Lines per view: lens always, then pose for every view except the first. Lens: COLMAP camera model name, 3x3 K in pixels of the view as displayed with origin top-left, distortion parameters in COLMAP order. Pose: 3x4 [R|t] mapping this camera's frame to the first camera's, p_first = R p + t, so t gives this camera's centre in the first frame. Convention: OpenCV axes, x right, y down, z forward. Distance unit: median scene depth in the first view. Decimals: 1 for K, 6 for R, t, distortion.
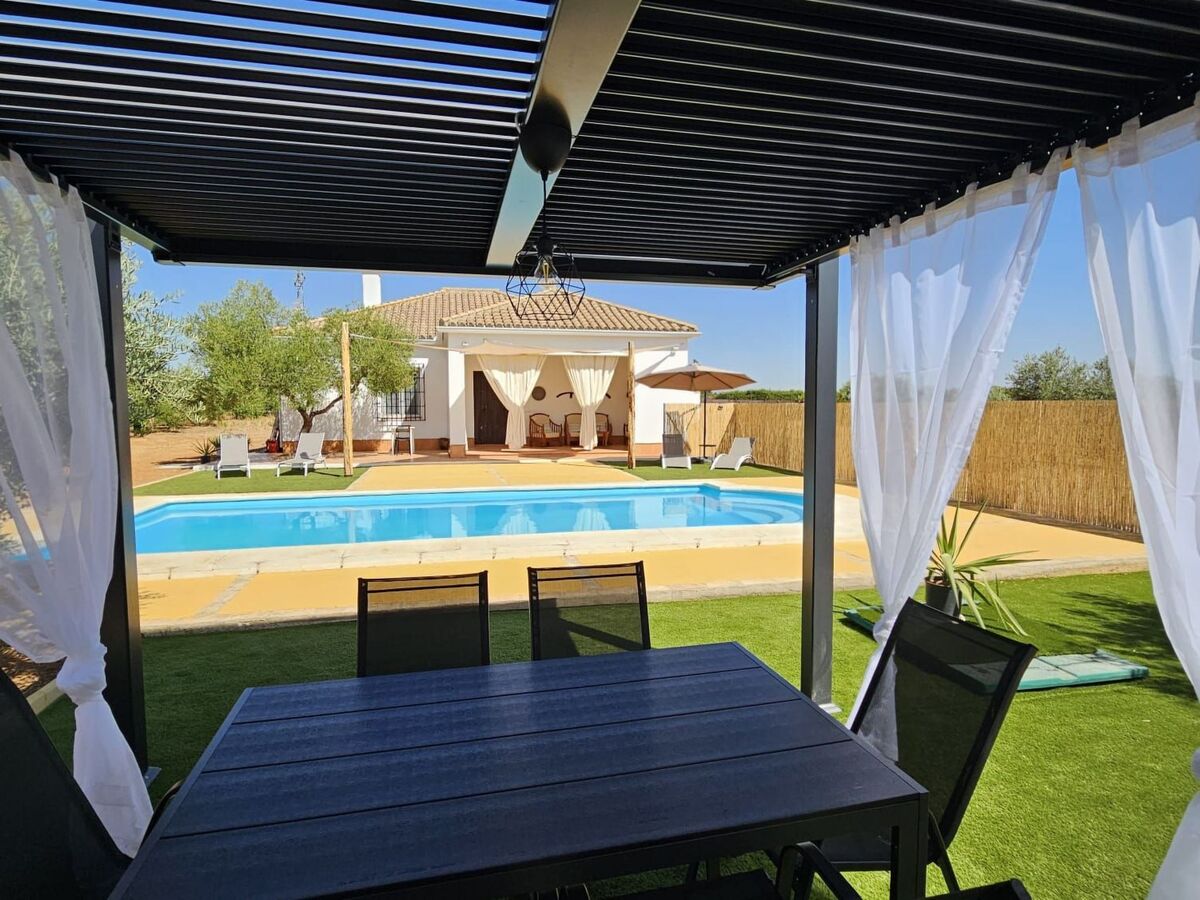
lens RADIAL K [[660.3, 0, 598.4], [0, 660.3, 457.1], [0, 0, 1]] dist [0.001794, -0.000332]
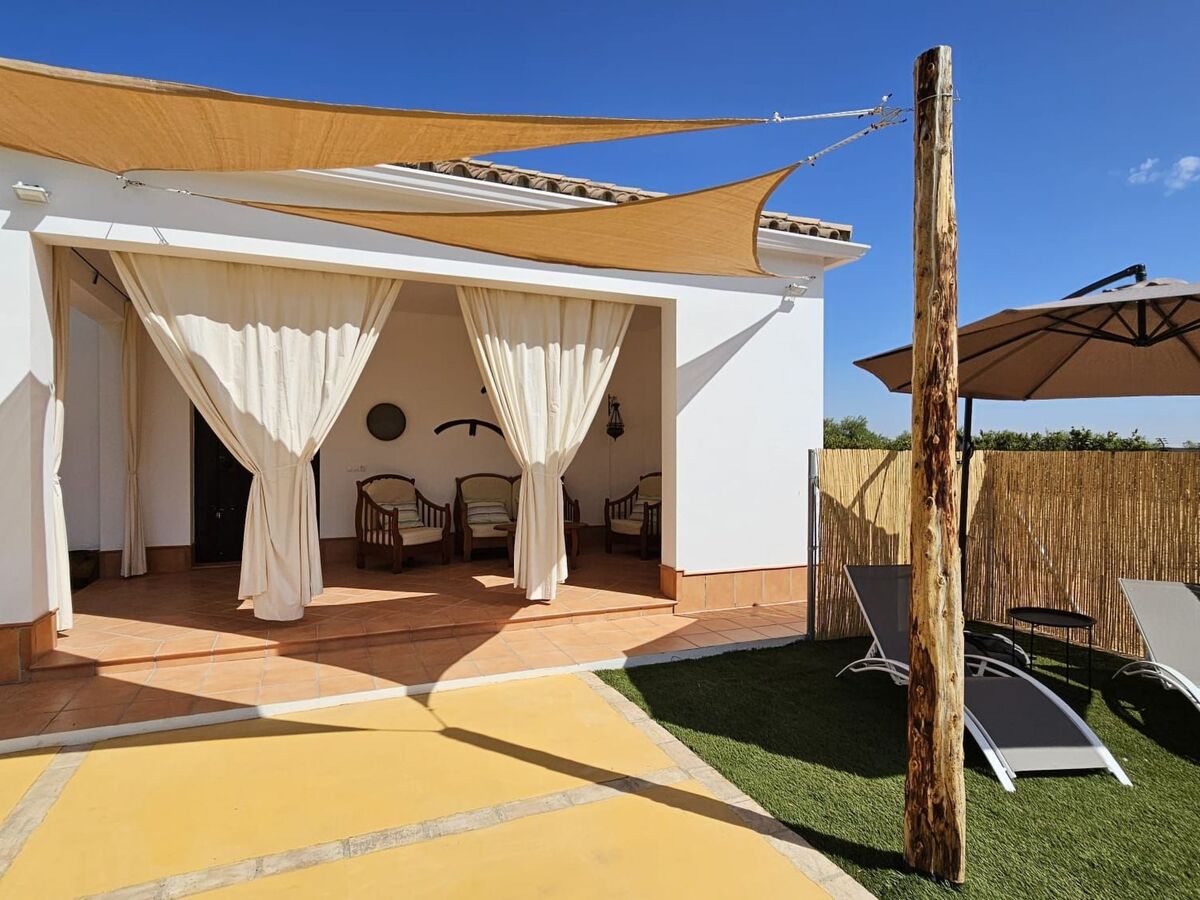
lens RADIAL K [[660.3, 0, 598.4], [0, 660.3, 457.1], [0, 0, 1]] dist [0.001794, -0.000332]
pose [[0.983432, 0.003692, 0.181239, -0.049796], [0.008965, 0.997579, -0.068966, -0.061816], [-0.181055, 0.069448, 0.981018, 0.767910]]
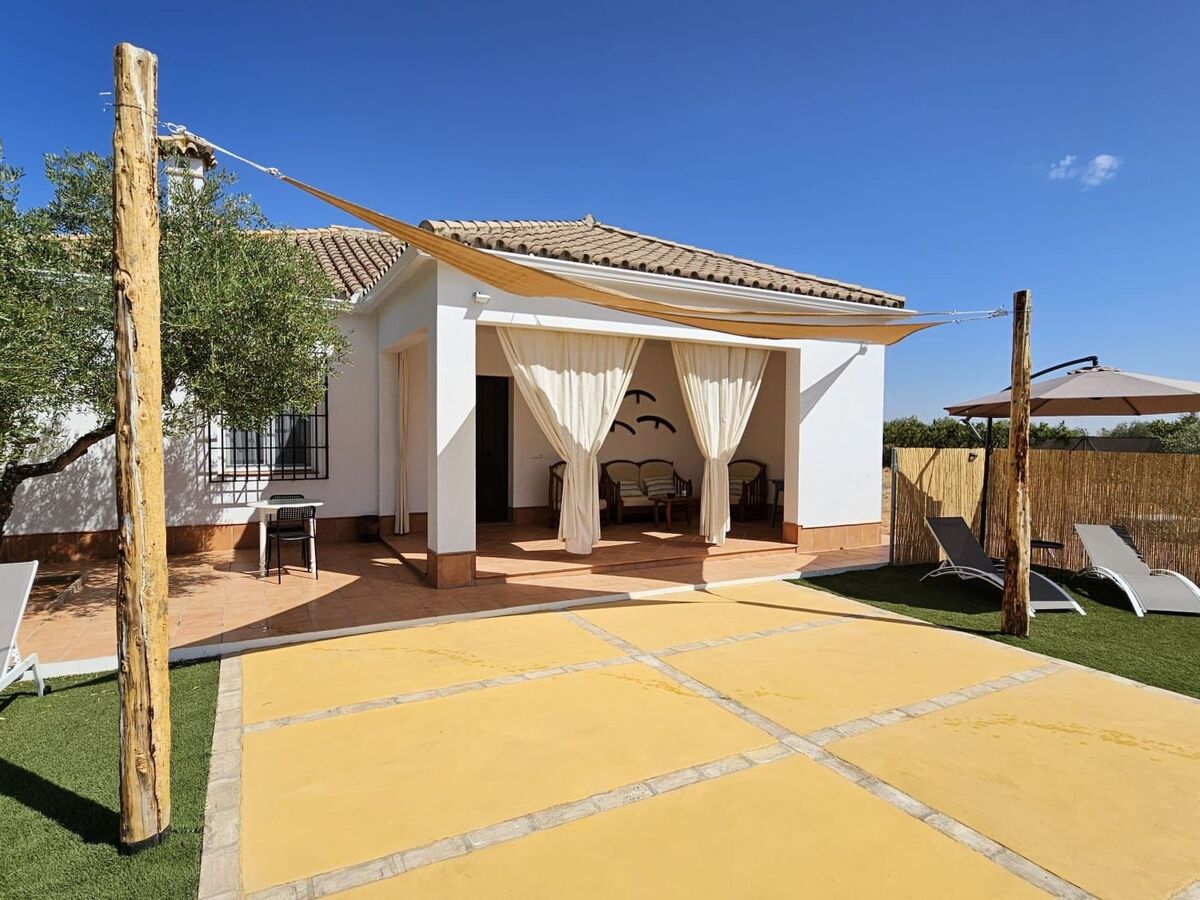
lens RADIAL K [[660.3, 0, 598.4], [0, 660.3, 457.1], [0, 0, 1]] dist [0.001794, -0.000332]
pose [[0.965678, 0.001408, 0.259739, -0.243552], [0.008851, 0.999226, -0.038320, -0.061934], [-0.259591, 0.039304, 0.964918, 0.627494]]
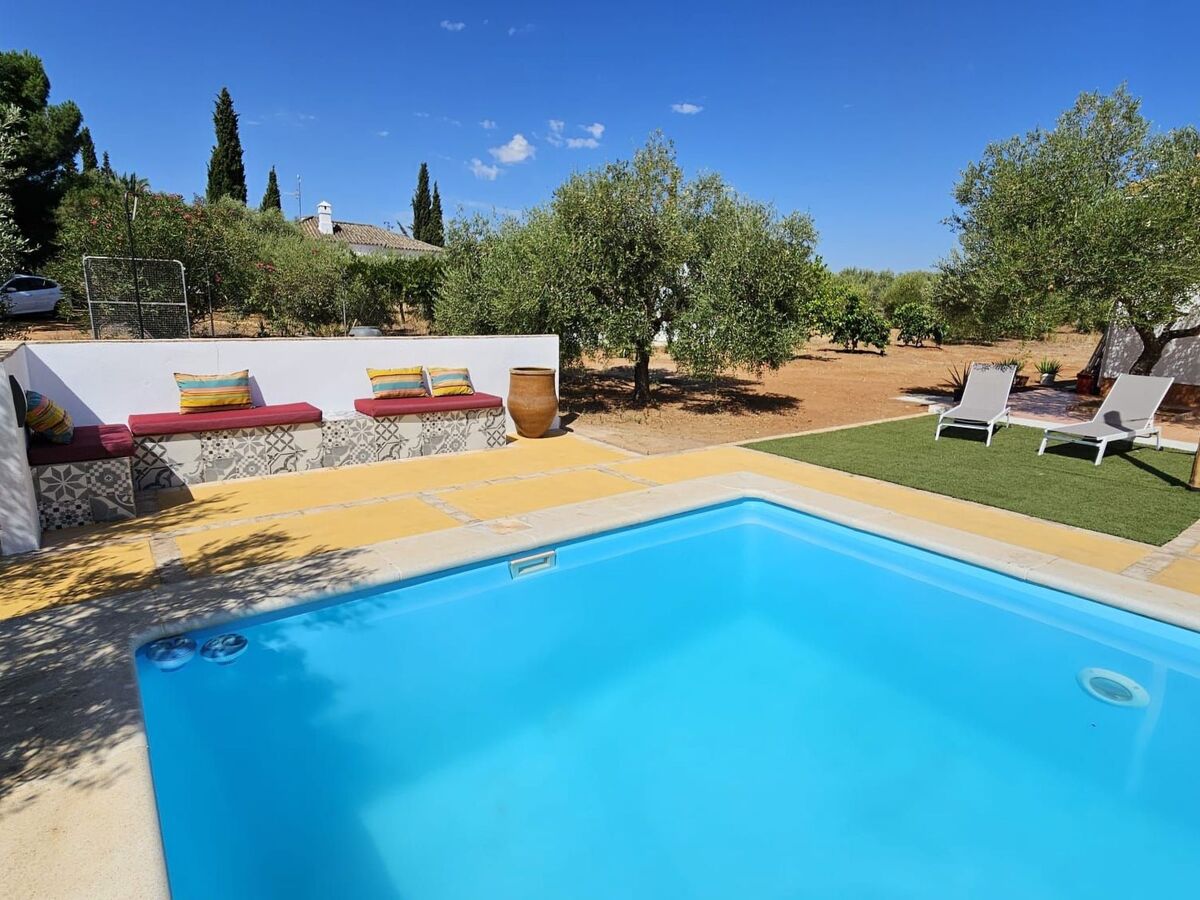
lens RADIAL K [[660.3, 0, 598.4], [0, 660.3, 457.1], [0, 0, 1]] dist [0.001794, -0.000332]
pose [[0.406962, 0.221786, -0.886111, -0.129737], [-0.098323, 0.975076, 0.198897, -0.032301], [0.908138, 0.006182, 0.418625, 0.376222]]
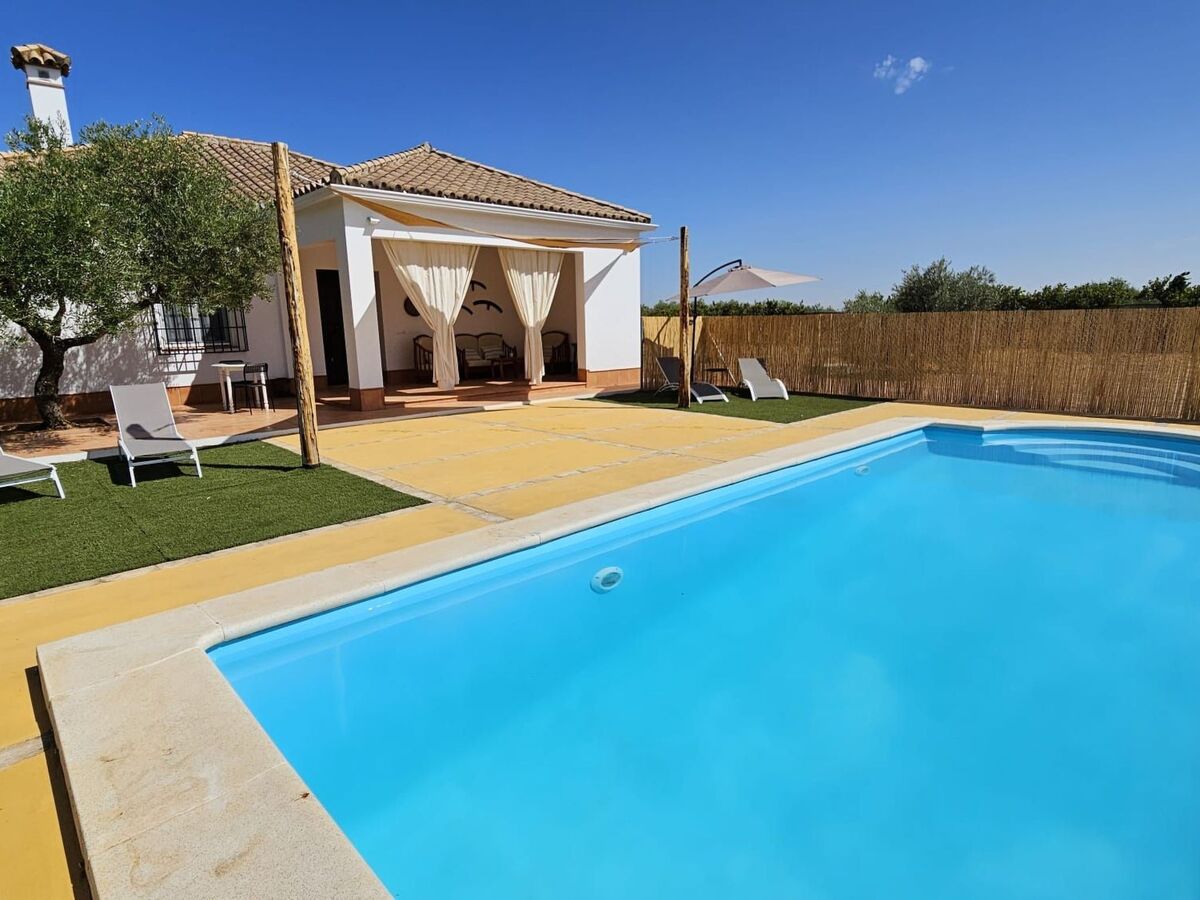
lens RADIAL K [[660.3, 0, 598.4], [0, 660.3, 457.1], [0, 0, 1]] dist [0.001794, -0.000332]
pose [[0.863246, -0.113975, 0.491747, -0.355824], [0.053801, 0.989401, 0.134872, -0.028338], [-0.501908, -0.089971, 0.860229, 0.372666]]
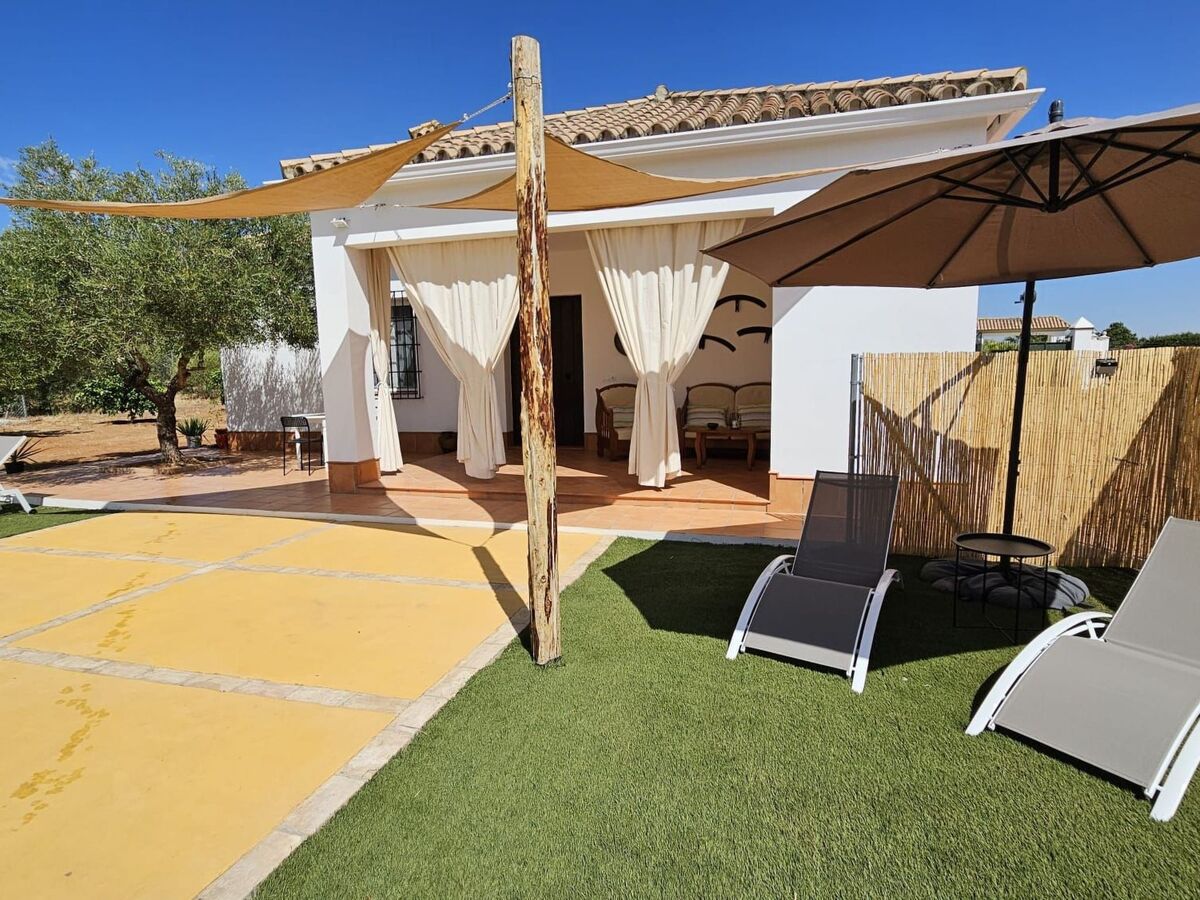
lens RADIAL K [[660.3, 0, 598.4], [0, 660.3, 457.1], [0, 0, 1]] dist [0.001794, -0.000332]
pose [[0.870396, 0.052577, -0.489537, 0.152412], [-0.022683, 0.997508, 0.066802, -0.057101], [0.491829, -0.047040, 0.869420, 0.737361]]
